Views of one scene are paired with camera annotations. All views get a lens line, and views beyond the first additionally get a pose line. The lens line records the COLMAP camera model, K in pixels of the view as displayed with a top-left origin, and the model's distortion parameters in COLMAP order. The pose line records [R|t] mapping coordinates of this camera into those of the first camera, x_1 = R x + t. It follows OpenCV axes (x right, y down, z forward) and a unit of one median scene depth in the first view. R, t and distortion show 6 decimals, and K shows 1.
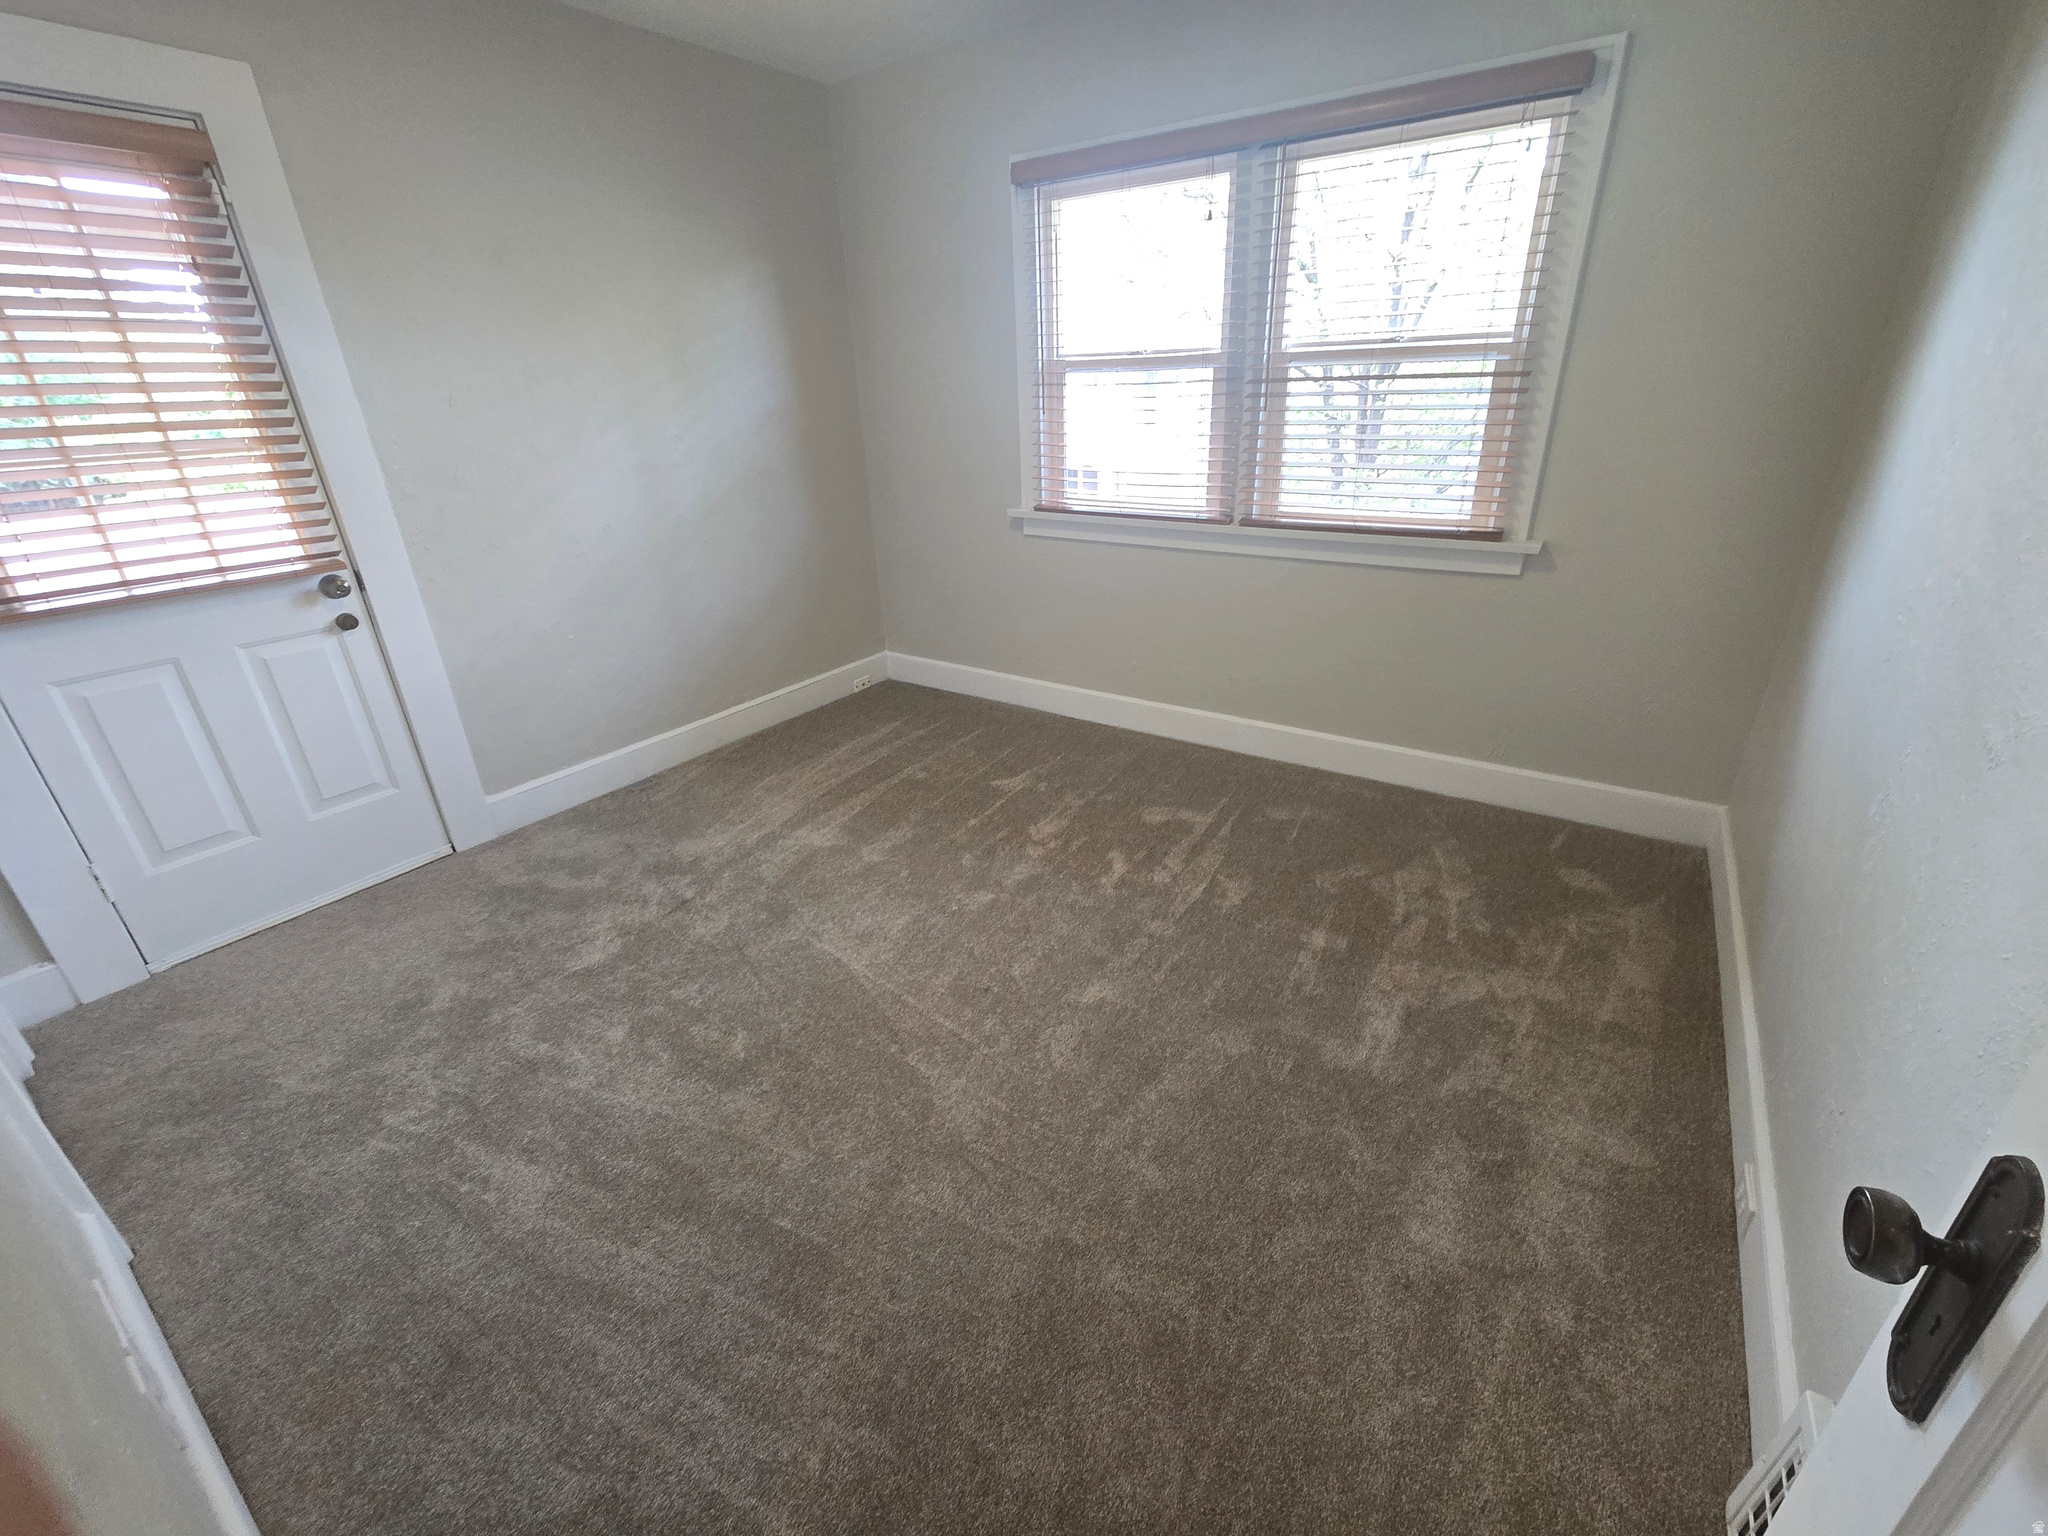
lens RADIAL K [[840.4, 0, 1035.7], [0, 840.4, 766.2], [0, 0, 1]] dist [0.000590, 0.000423]
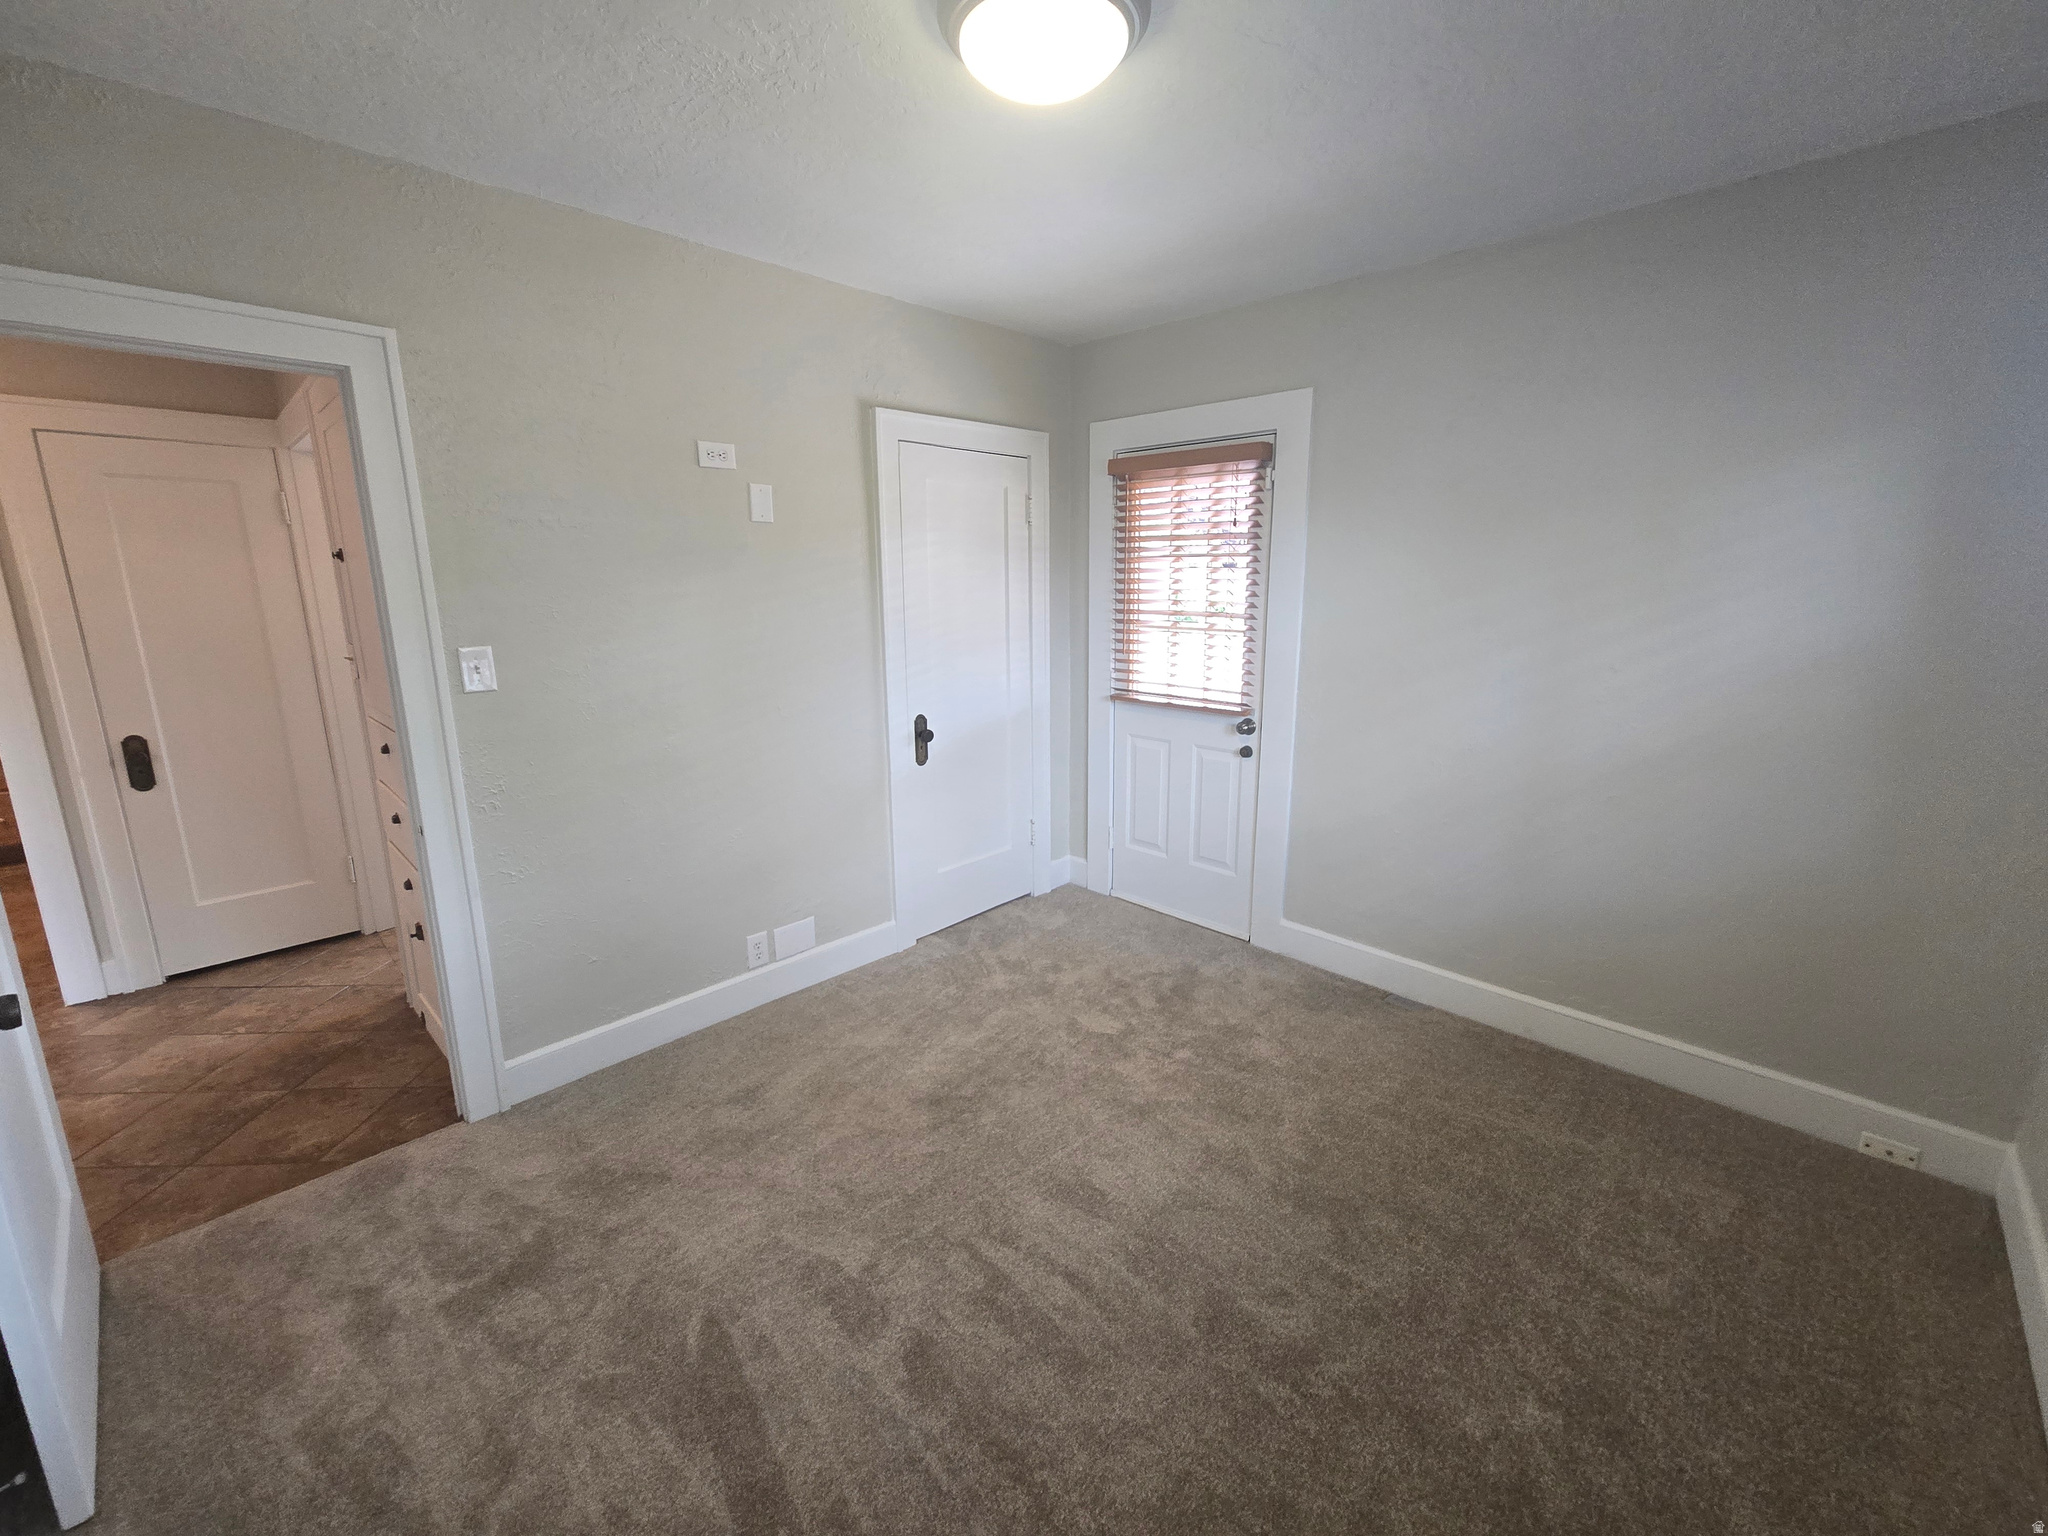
lens RADIAL K [[840.4, 0, 1034.0], [0, 840.4, 759.4], [0, 0, 1]] dist [0.000590, 0.000423]
pose [[-0.186723, 0.238443, -0.953037, 0.531335], [-0.400328, 0.867434, 0.295459, -0.404323], [0.897147, 0.436696, -0.066515, 0.739612]]
